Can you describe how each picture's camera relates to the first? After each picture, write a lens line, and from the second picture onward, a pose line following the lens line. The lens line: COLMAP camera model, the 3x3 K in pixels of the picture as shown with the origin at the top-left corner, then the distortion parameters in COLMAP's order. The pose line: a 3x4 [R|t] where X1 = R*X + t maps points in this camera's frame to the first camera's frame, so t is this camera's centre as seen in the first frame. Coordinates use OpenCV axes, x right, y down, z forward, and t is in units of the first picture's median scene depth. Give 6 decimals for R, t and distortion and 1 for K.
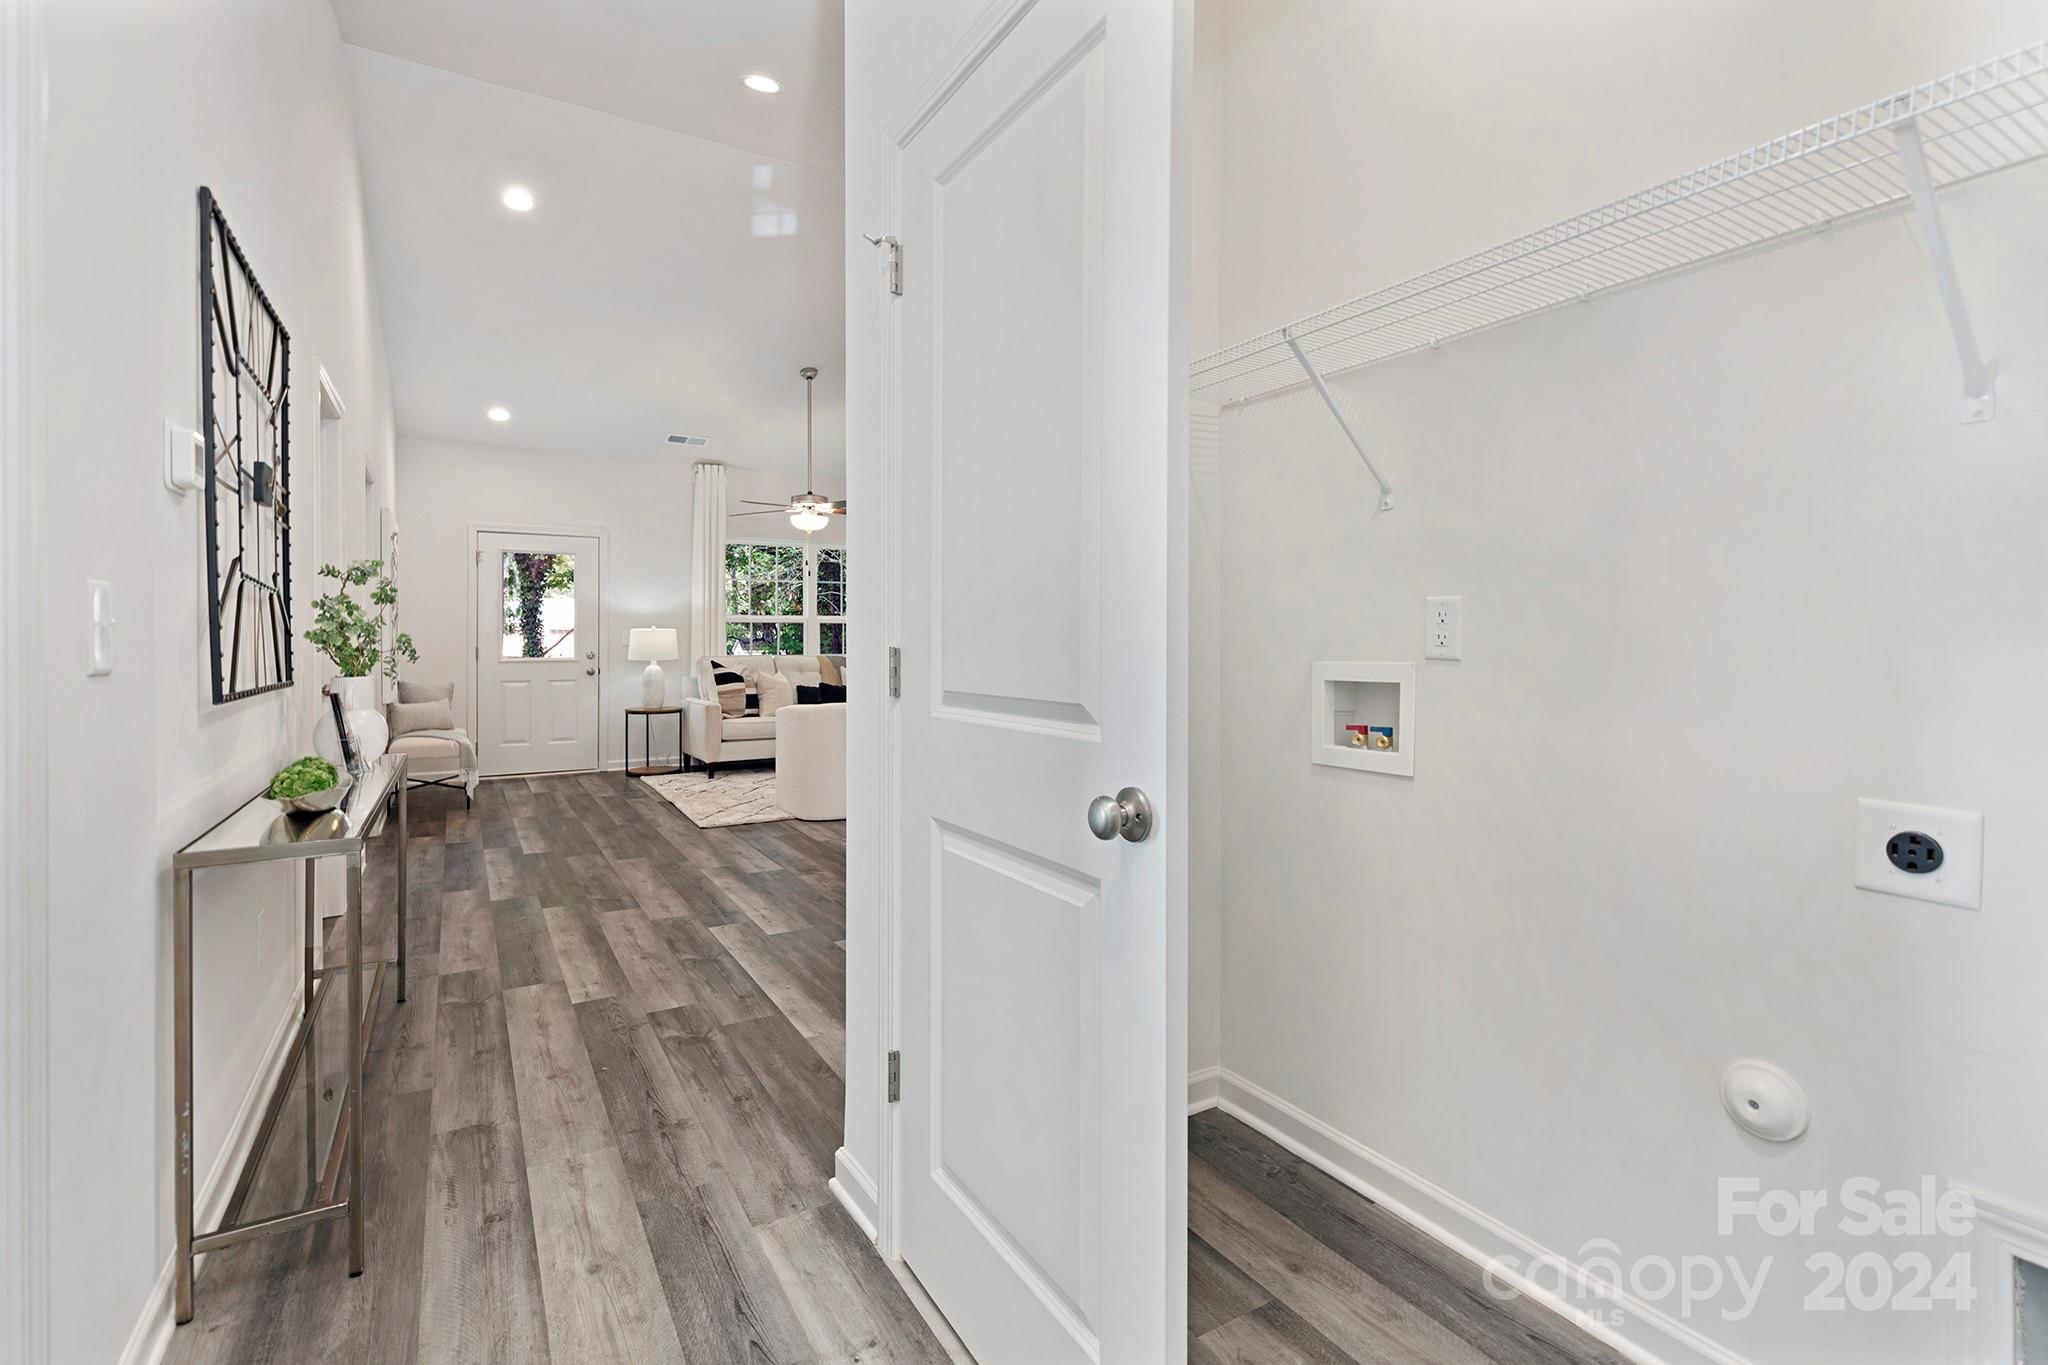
lens RADIAL K [[935.5, 0, 1040.3], [0, 935.5, 659.4], [0, 0, 1]] dist [0.002605, 0.000180]
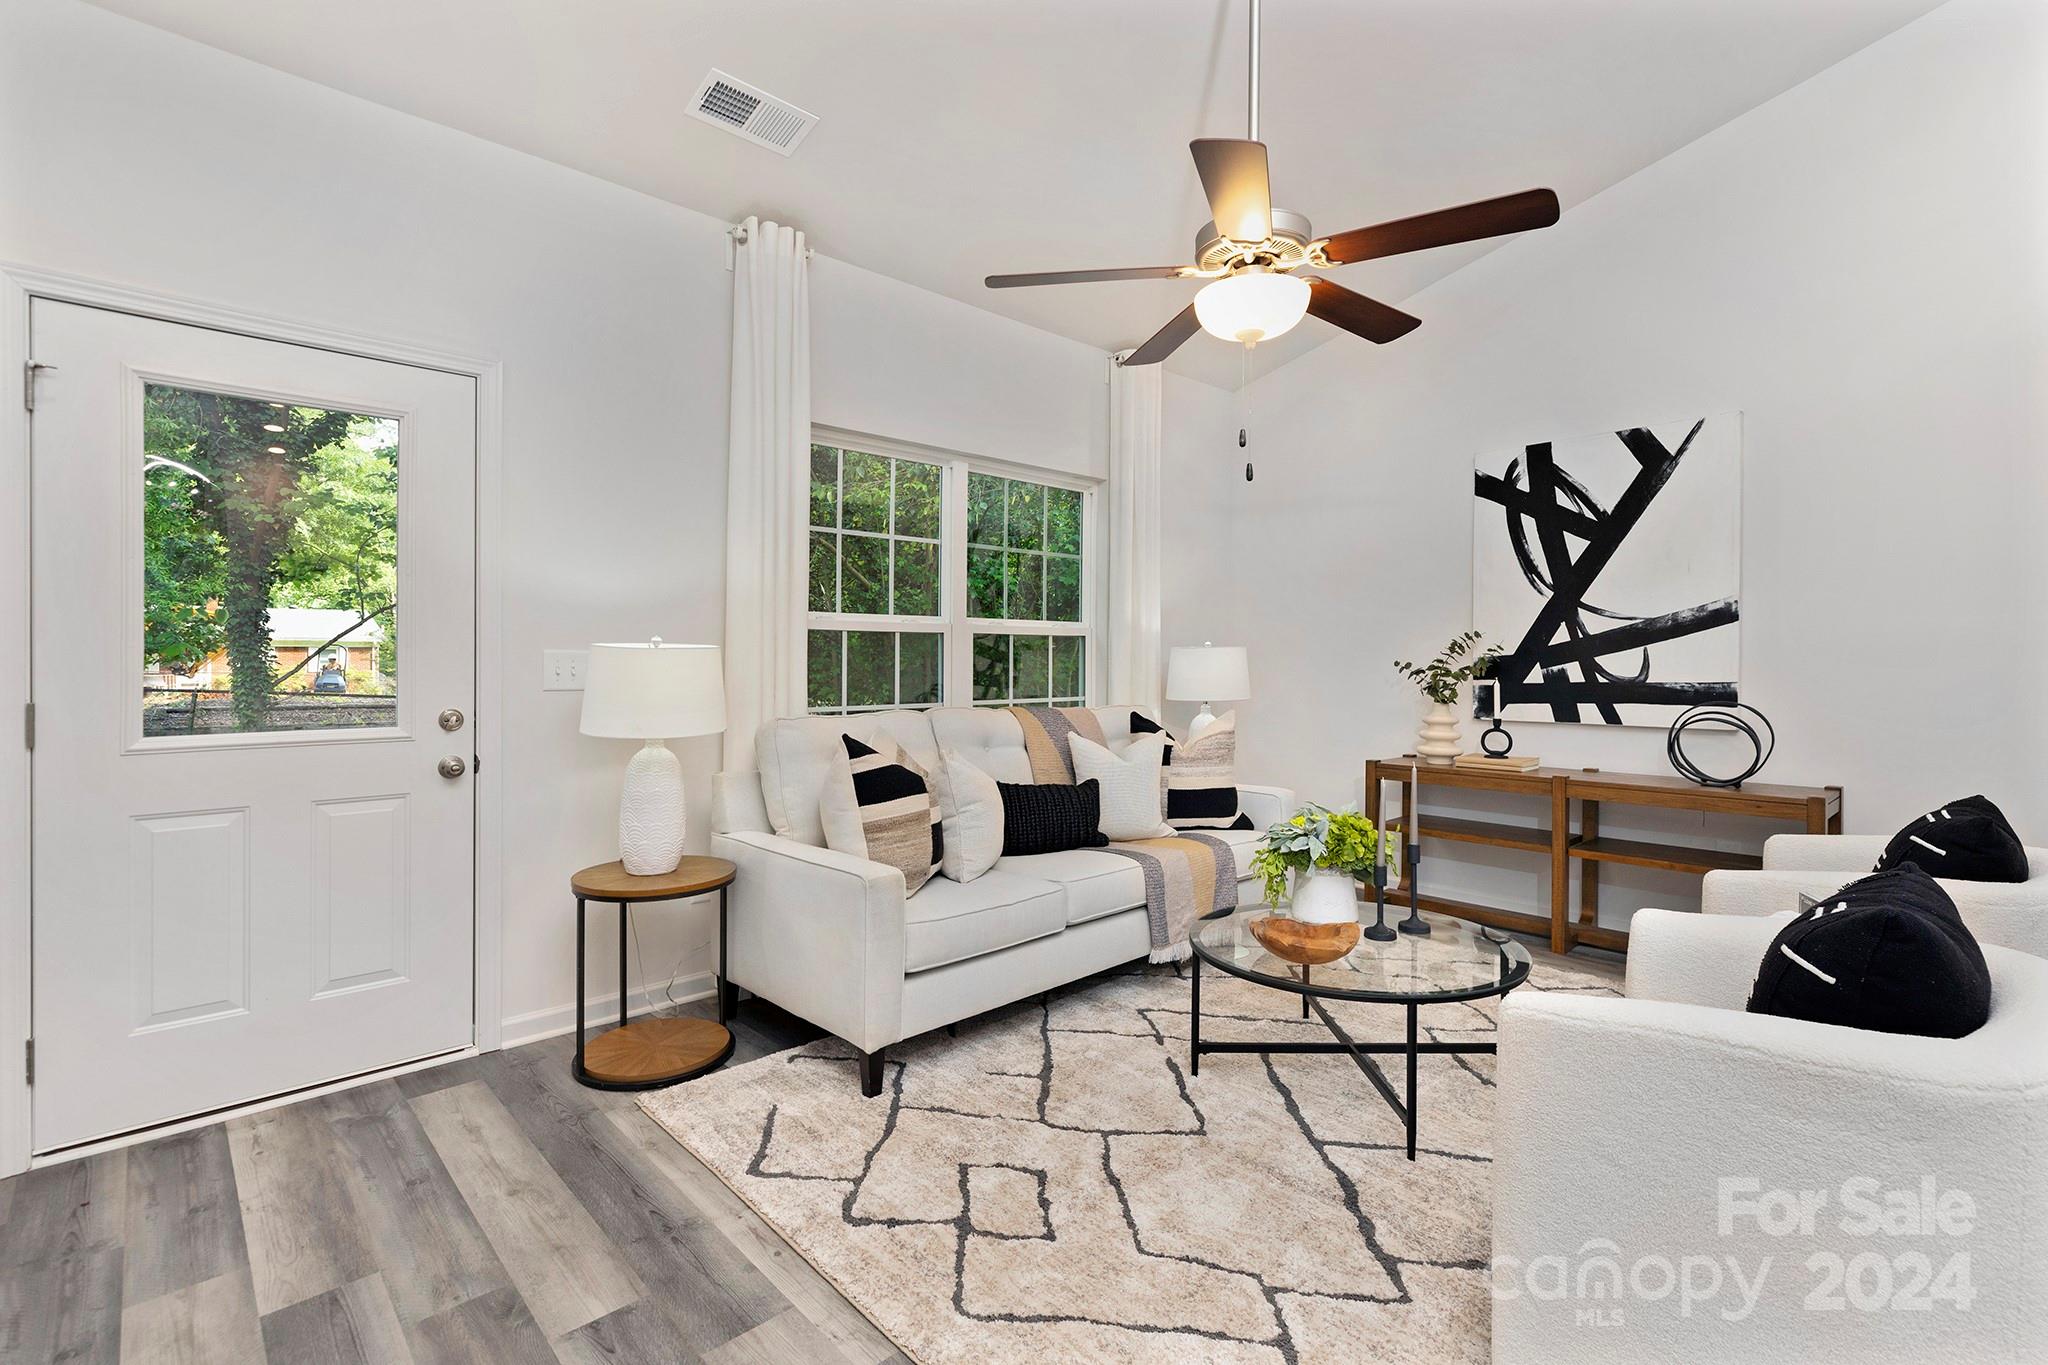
lens RADIAL K [[935.5, 0, 1030.9], [0, 935.5, 678.0], [0, 0, 1]] dist [0.002605, 0.000180]
pose [[0.980260, -0.002430, 0.197698, -0.356850], [0.002774, 0.999995, -0.001463, -0.019775], [-0.197693, 0.001983, 0.980262, 0.653239]]
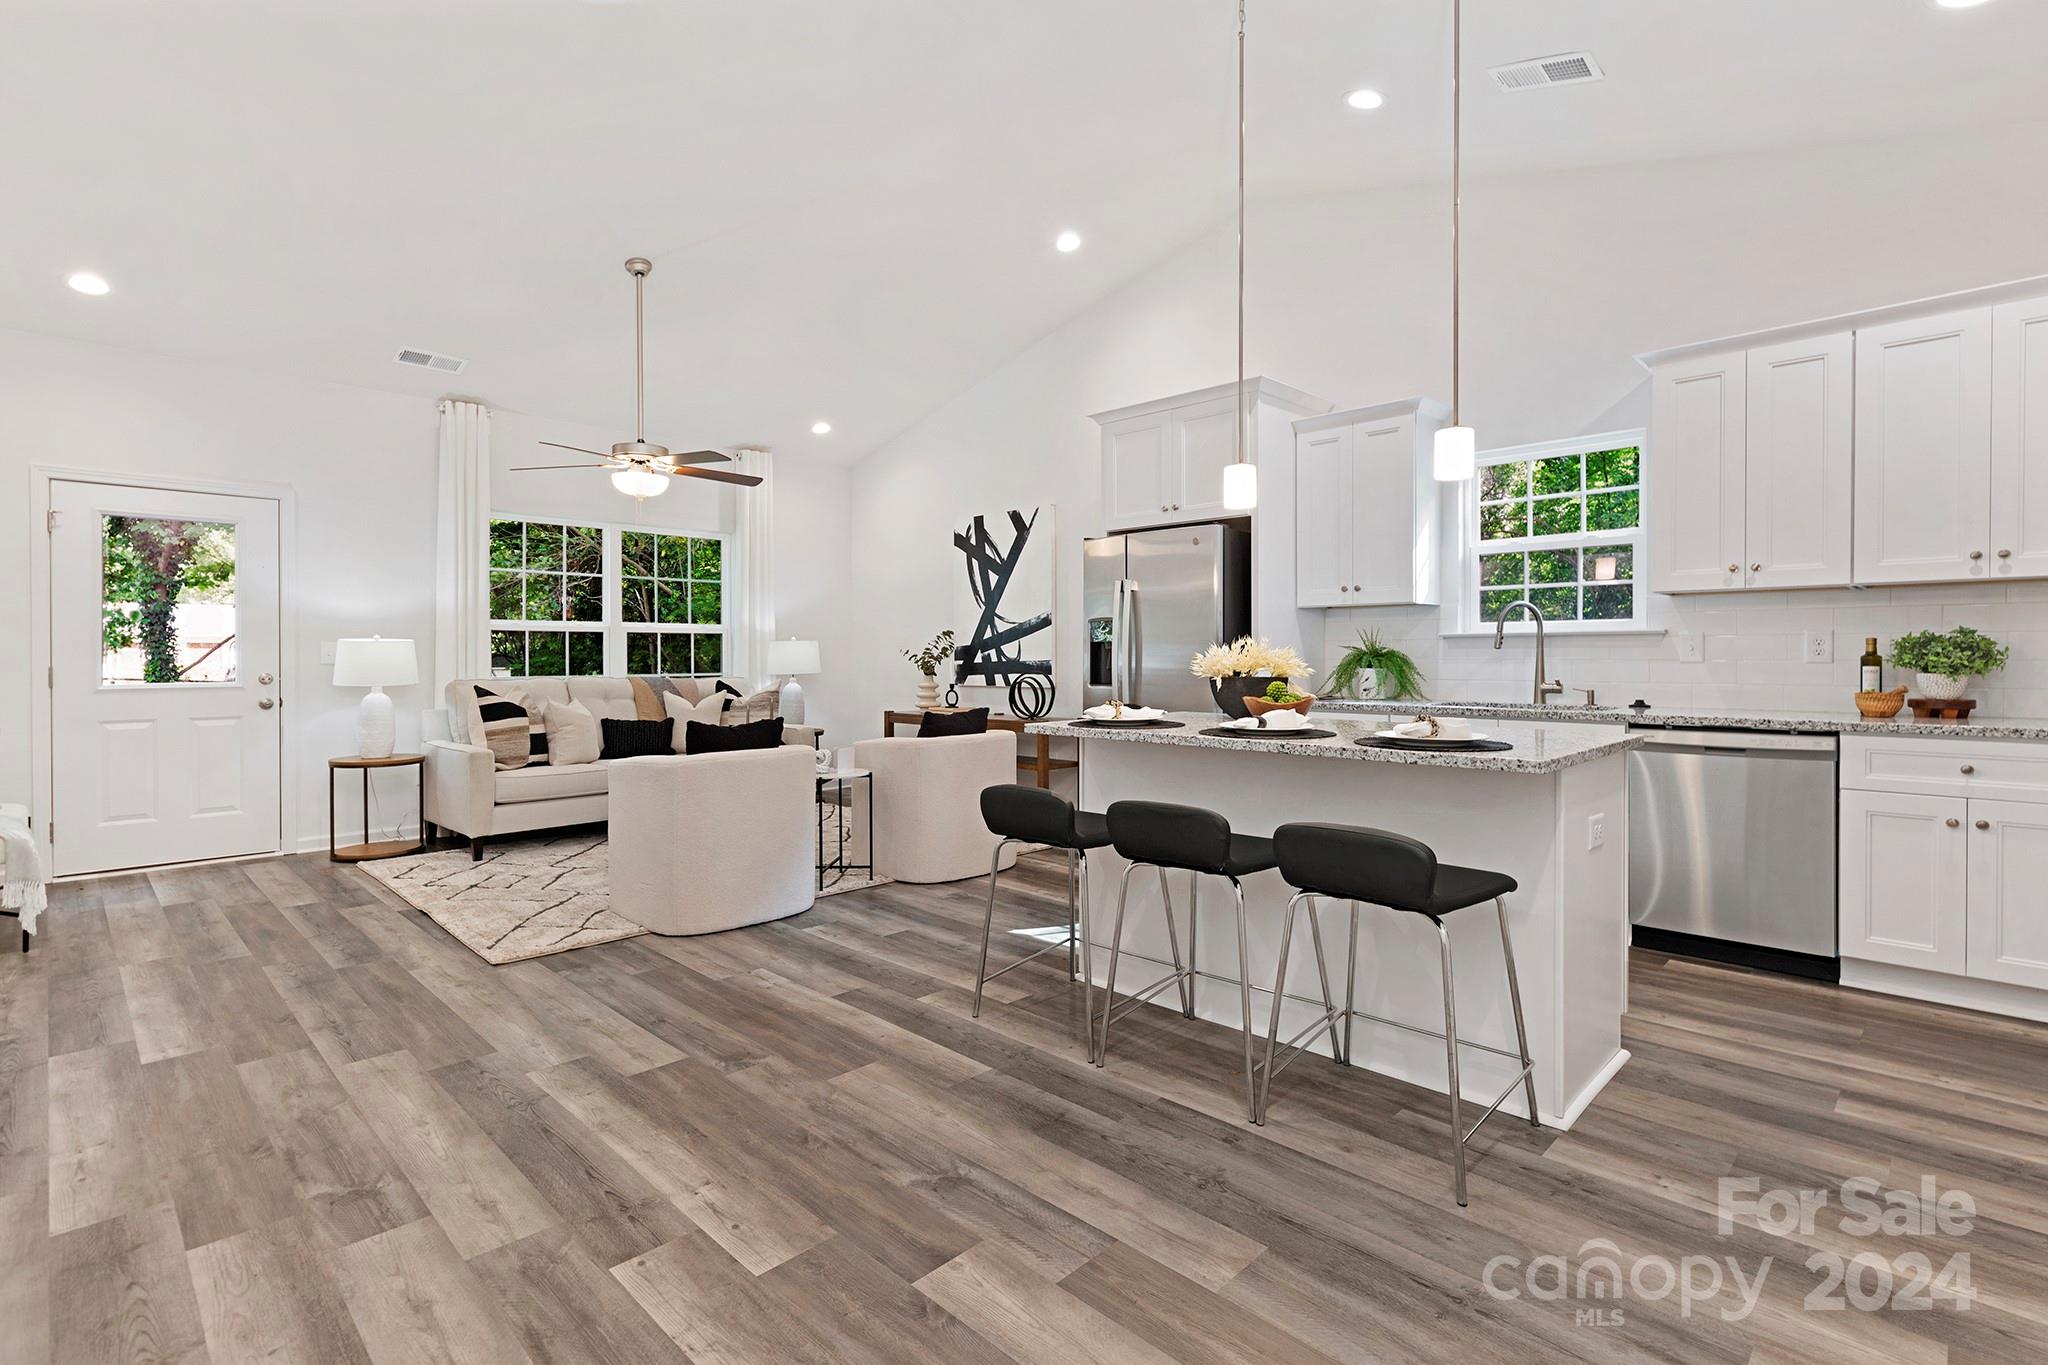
lens RADIAL K [[935.5, 0, 1026.4], [0, 935.5, 676.8], [0, 0, 1]] dist [0.002605, 0.000180]
pose [[0.969347, -0.006807, 0.245602, -0.131855], [0.006172, 0.999975, 0.003353, -0.005210], [-0.245619, -0.001734, 0.969365, 0.245278]]
